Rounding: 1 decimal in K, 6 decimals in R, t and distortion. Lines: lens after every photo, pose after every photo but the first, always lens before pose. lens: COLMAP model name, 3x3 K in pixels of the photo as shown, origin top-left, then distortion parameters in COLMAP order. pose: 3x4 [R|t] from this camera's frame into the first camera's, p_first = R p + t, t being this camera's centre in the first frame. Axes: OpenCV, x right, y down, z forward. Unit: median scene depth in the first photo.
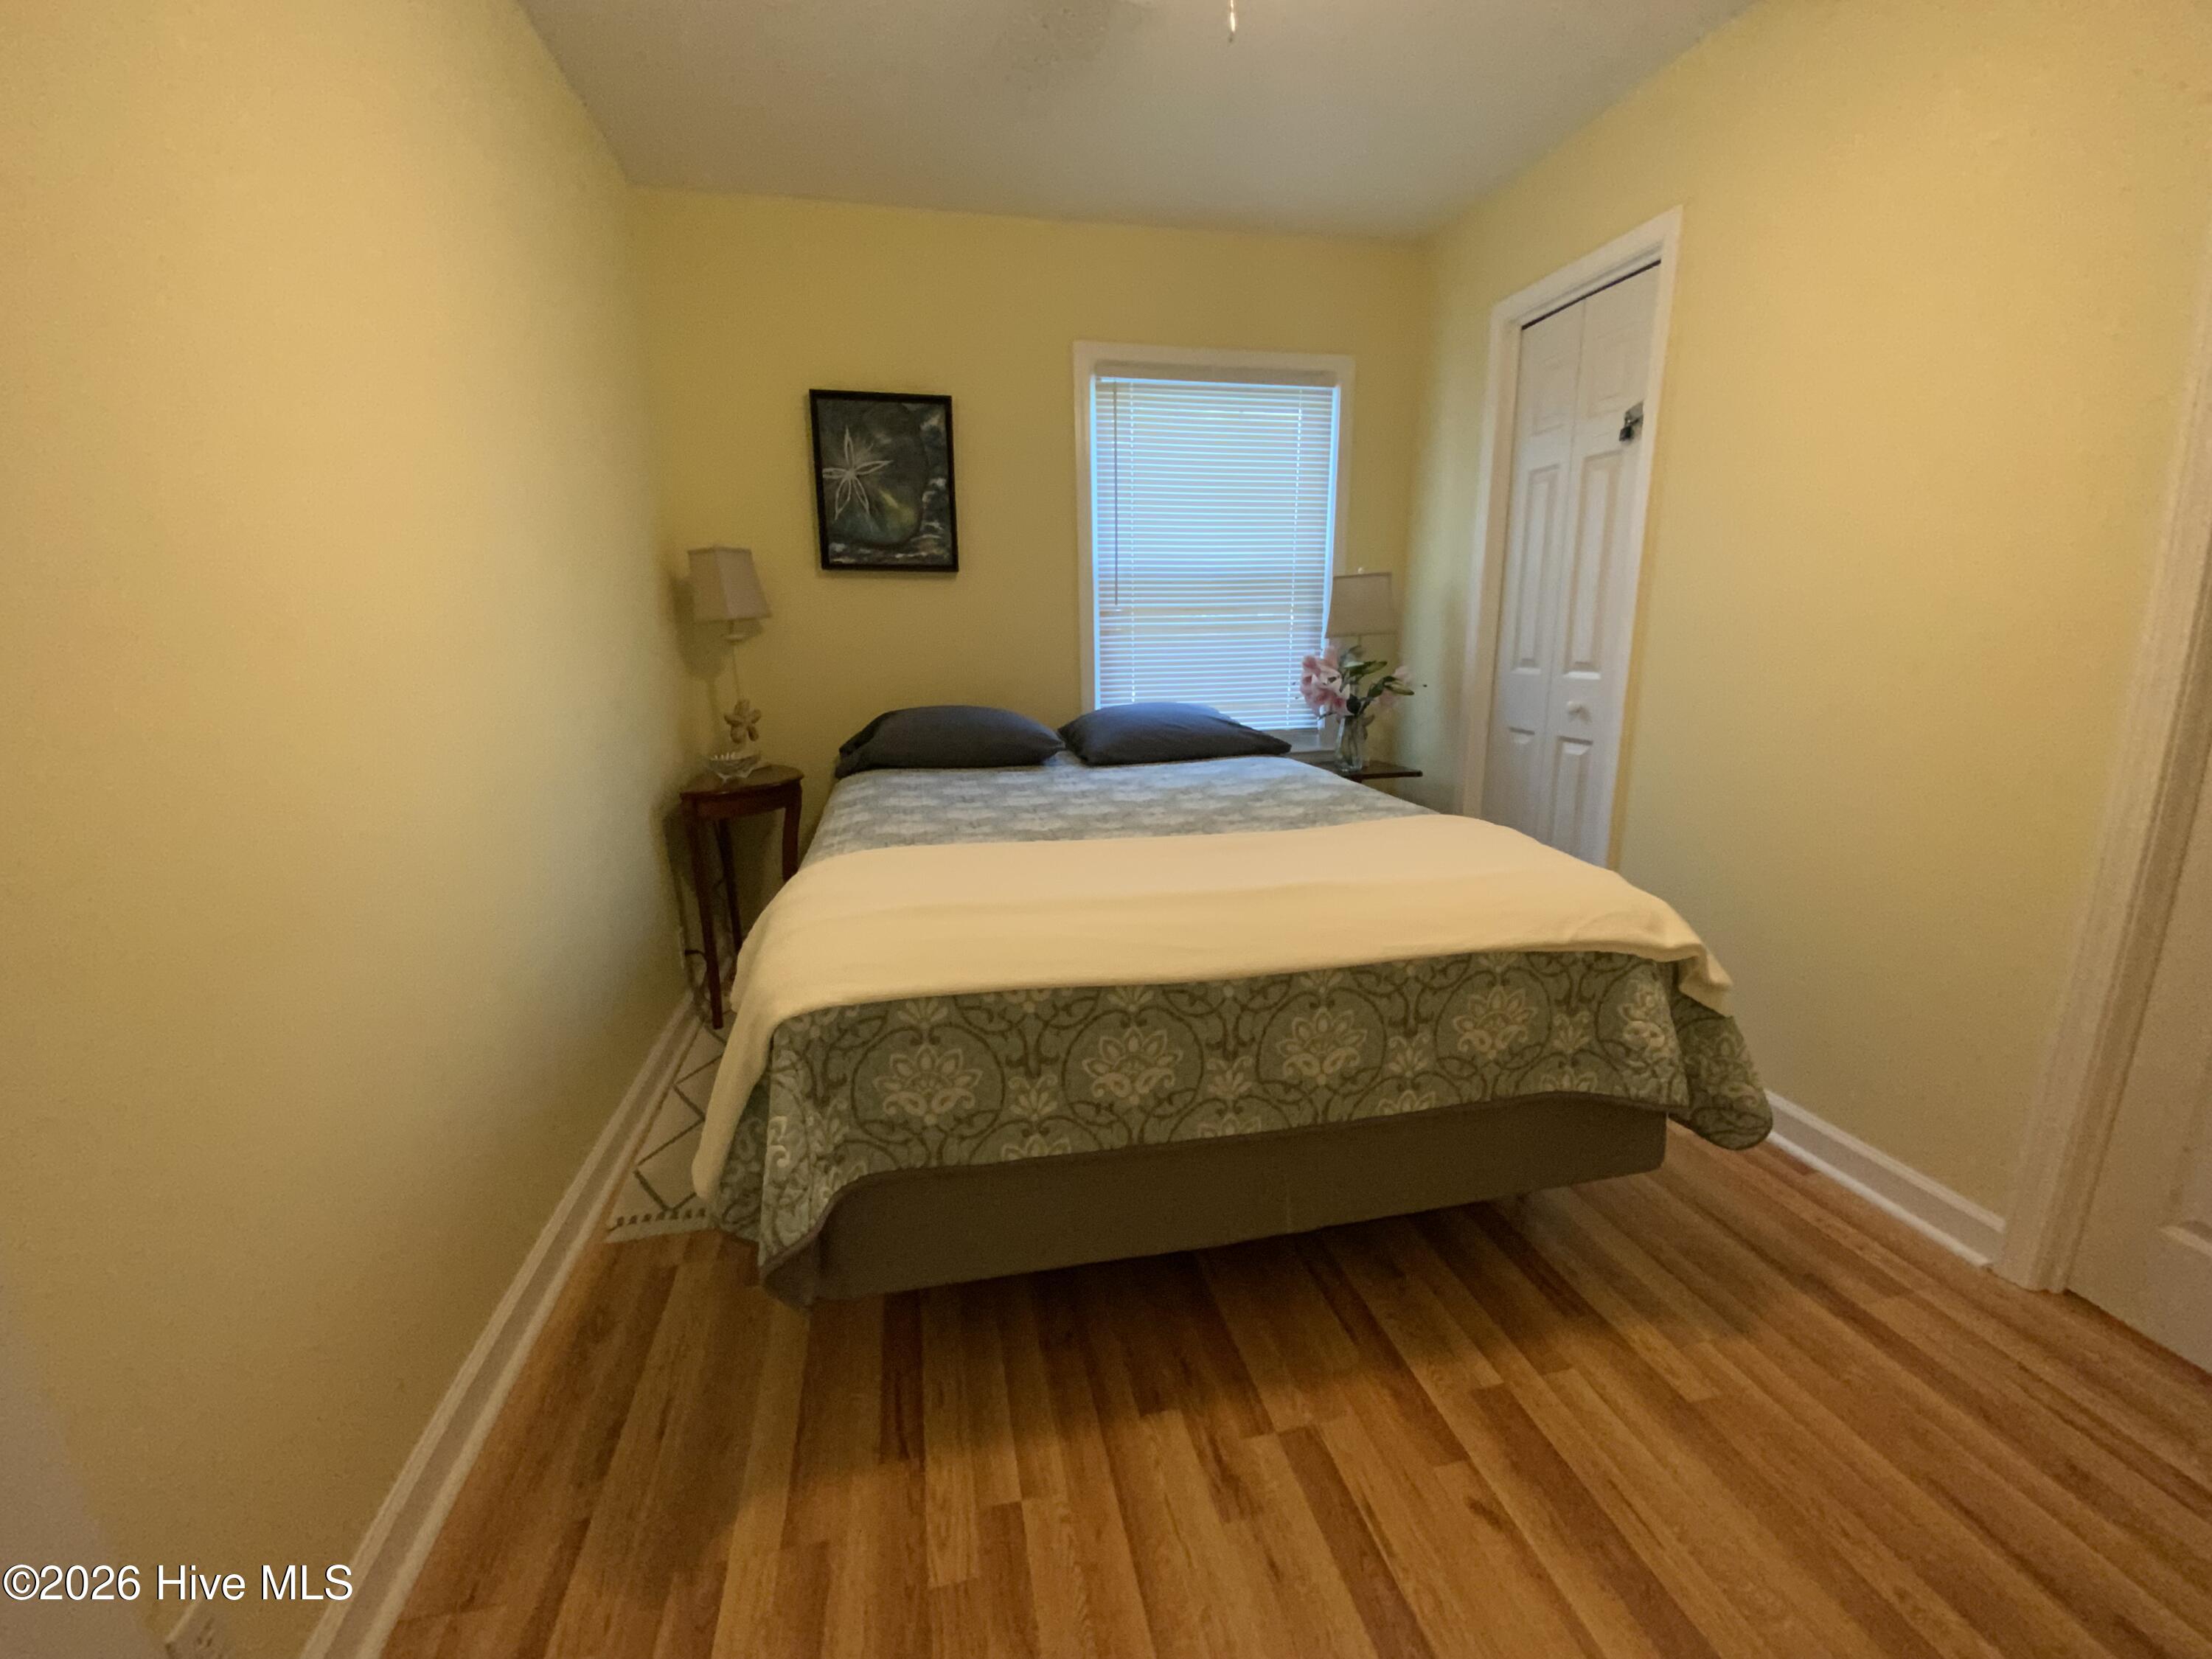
lens RADIAL K [[925.7, 0, 1106.0], [0, 925.7, 829.5], [0, 0, 1]] dist [-0.000410, -0.000201]
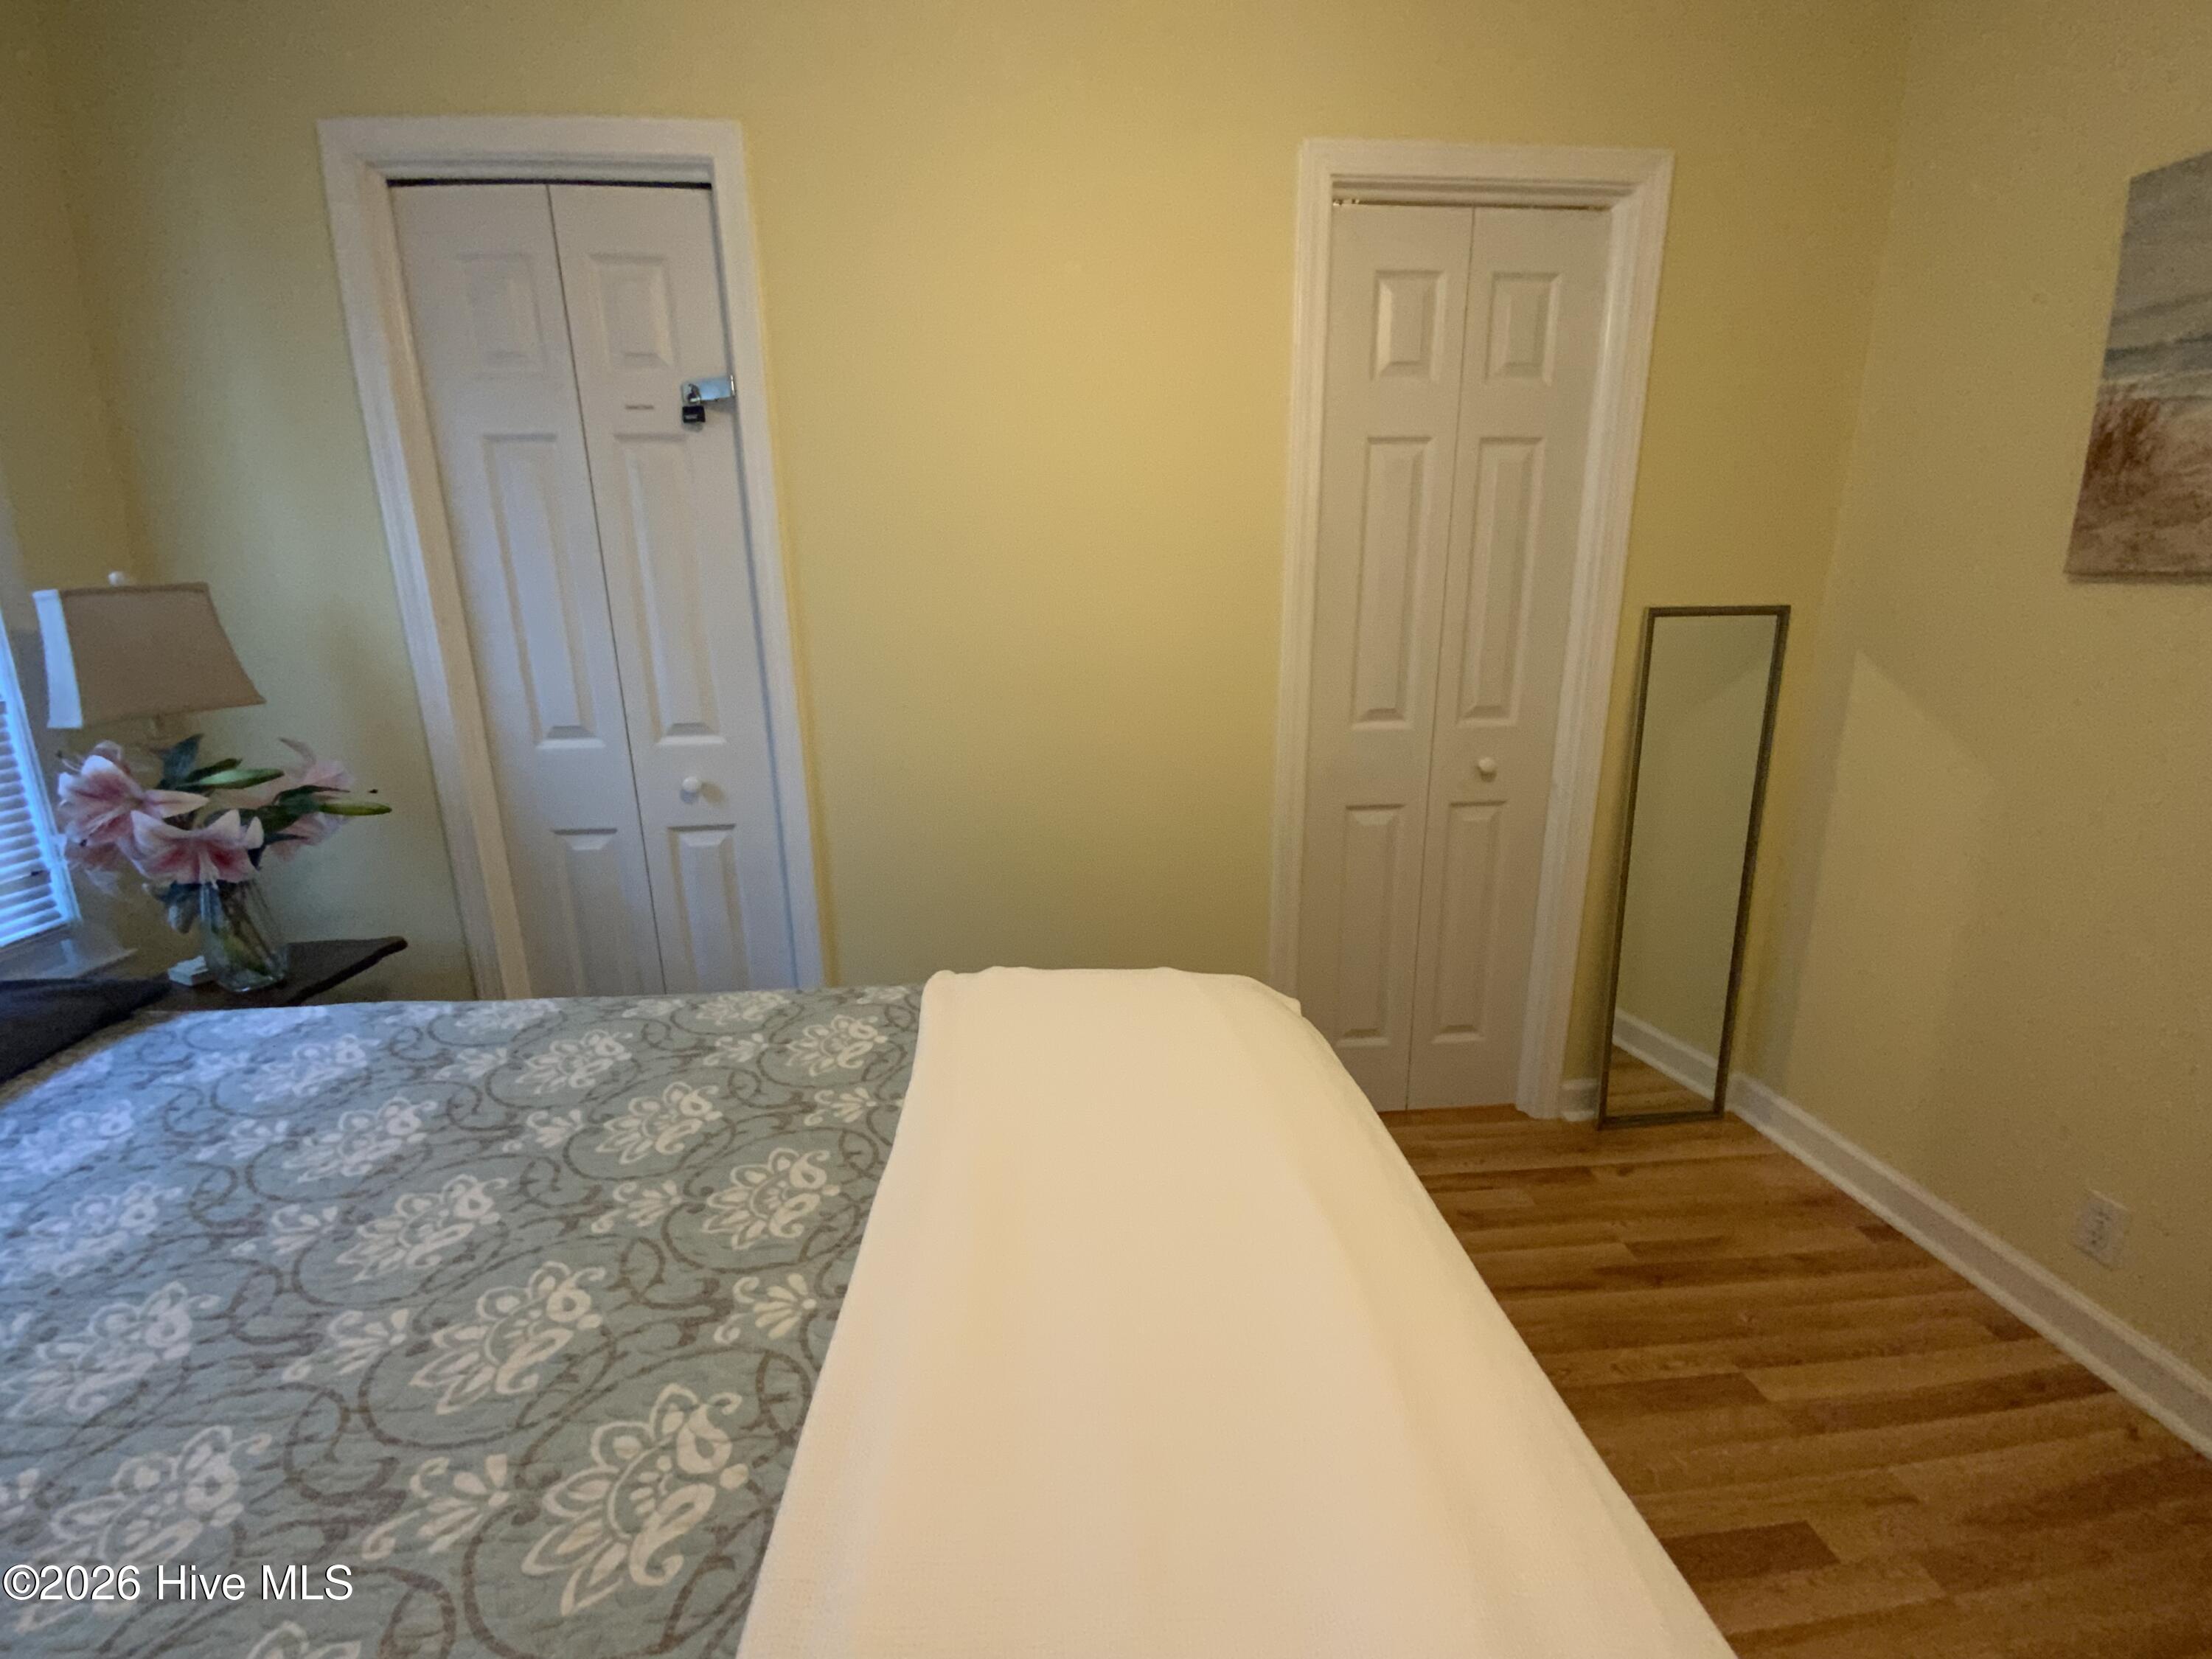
lens RADIAL K [[871.2, 0, 1111.3], [0, 871.2, 844.1], [0, 0, 1]] dist [-0.000013, -0.000105]
pose [[0.126381, -0.213716, 0.968687, -0.128485], [0.237564, 0.954621, 0.179618, -0.129968], [-0.963115, 0.207425, 0.171417, 0.561307]]
